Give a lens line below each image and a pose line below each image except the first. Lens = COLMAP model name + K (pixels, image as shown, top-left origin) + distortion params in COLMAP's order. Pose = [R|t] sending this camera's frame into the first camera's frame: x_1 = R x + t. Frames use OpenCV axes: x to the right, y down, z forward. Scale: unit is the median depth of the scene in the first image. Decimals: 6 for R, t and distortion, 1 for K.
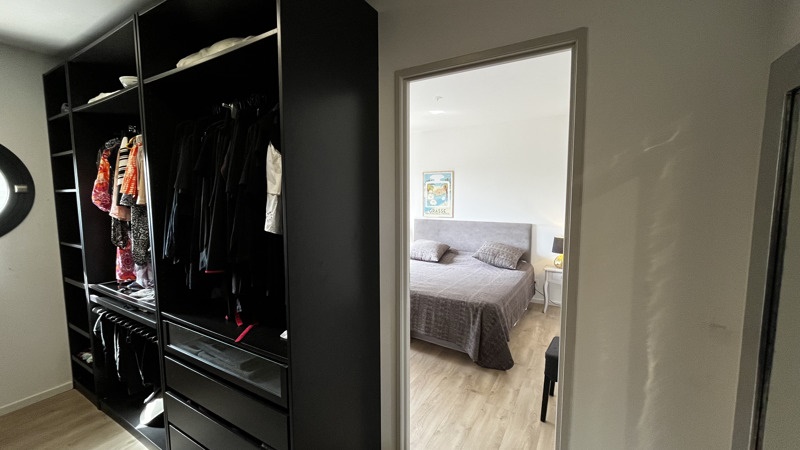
lens RADIAL K [[325.9, 0, 399.2], [0, 325.9, 227.7], [0, 0, 1]] dist [0.002133, 0.000148]
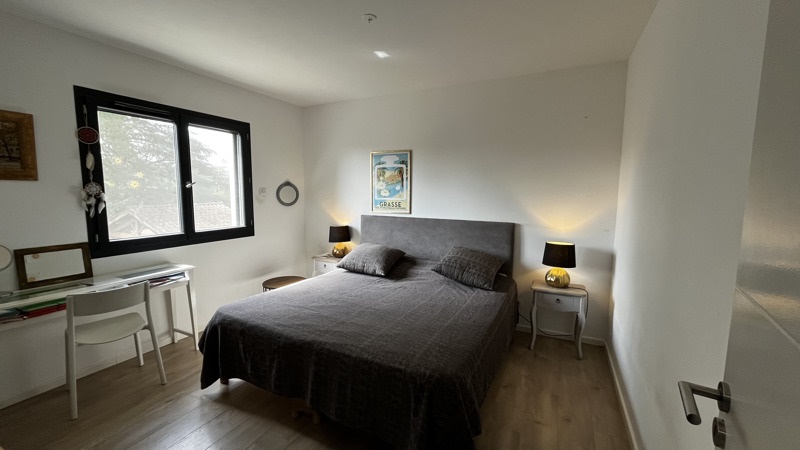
lens RADIAL K [[325.9, 0, 399.8], [0, 325.9, 226.9], [0, 0, 1]] dist [0.002133, 0.000148]
pose [[0.997647, 0.004144, 0.068430, 0.102594], [-0.005258, 0.999856, 0.016114, -0.014249], [-0.068354, -0.016436, 0.997526, 0.294556]]
